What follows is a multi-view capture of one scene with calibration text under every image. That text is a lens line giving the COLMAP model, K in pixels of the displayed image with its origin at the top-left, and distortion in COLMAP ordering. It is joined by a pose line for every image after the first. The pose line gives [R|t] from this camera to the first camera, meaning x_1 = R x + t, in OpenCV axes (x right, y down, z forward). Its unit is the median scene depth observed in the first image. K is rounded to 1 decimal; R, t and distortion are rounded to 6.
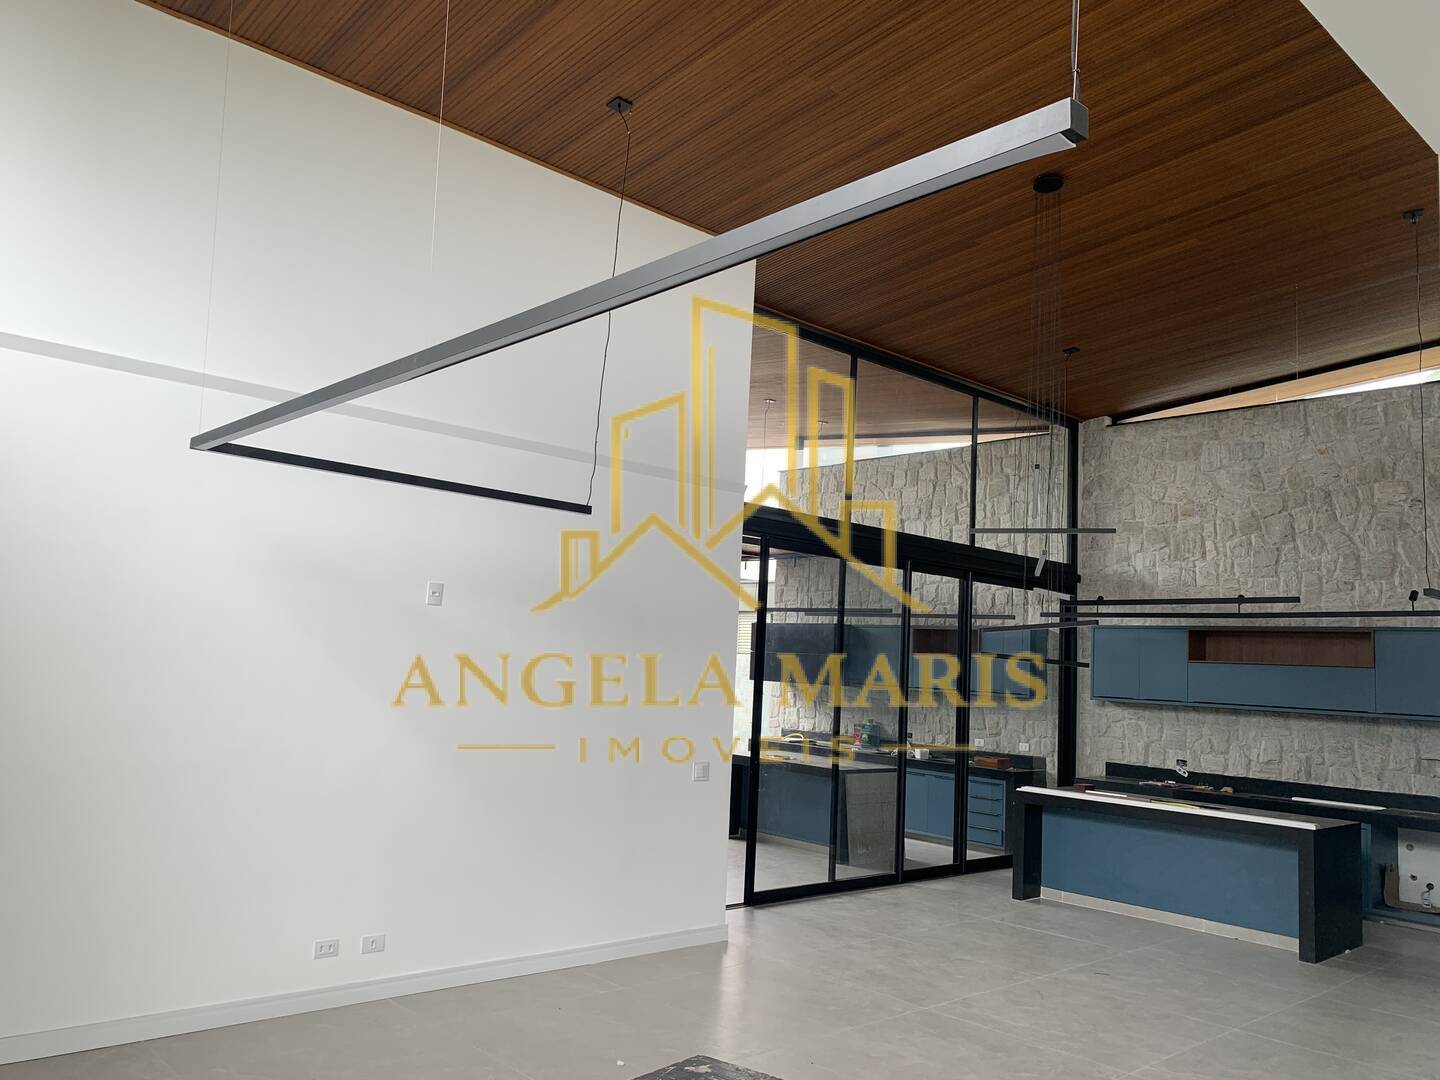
lens RADIAL K [[1106.8, 0, 720.8], [0, 1106.8, 538.1], [0, 0, 1]] dist [-0.000319, -0.007253]
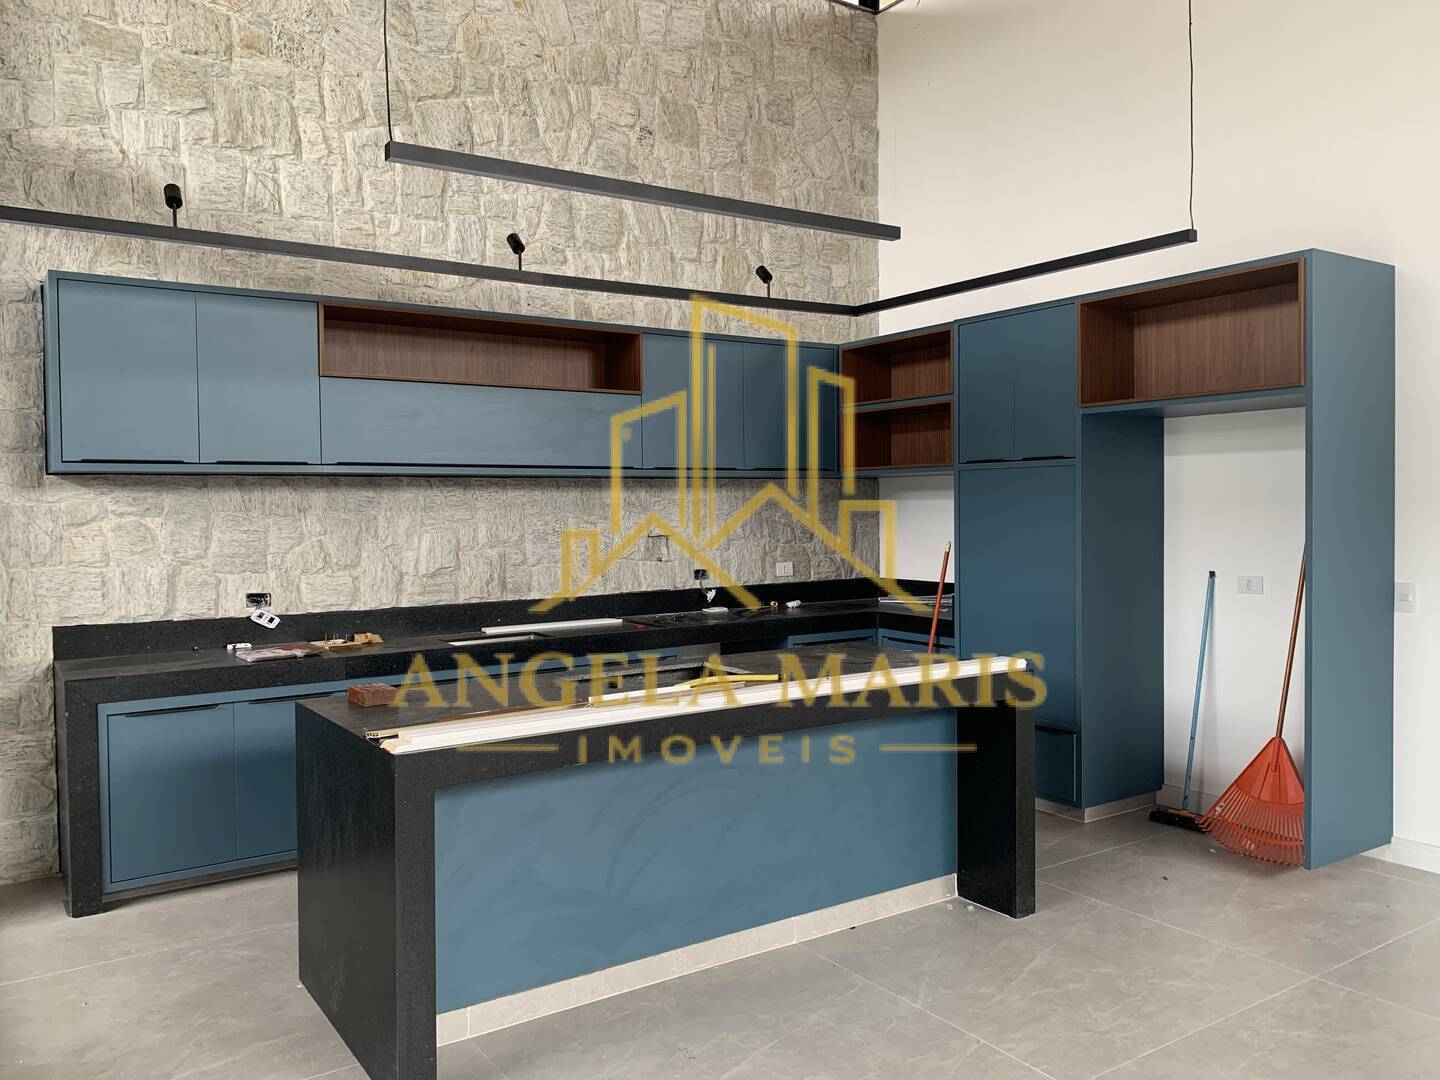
lens RADIAL K [[1104.0, 0, 720.0], [0, 1104.0, 540.0], [0, 0, 1]] dist [0.018332, -0.009102]
pose [[0.168221, -0.079915, 0.982505, 0.000187], [-0.089658, 0.991337, 0.095984, 0.124422], [-0.981664, -0.104236, 0.159598, 0.785793]]
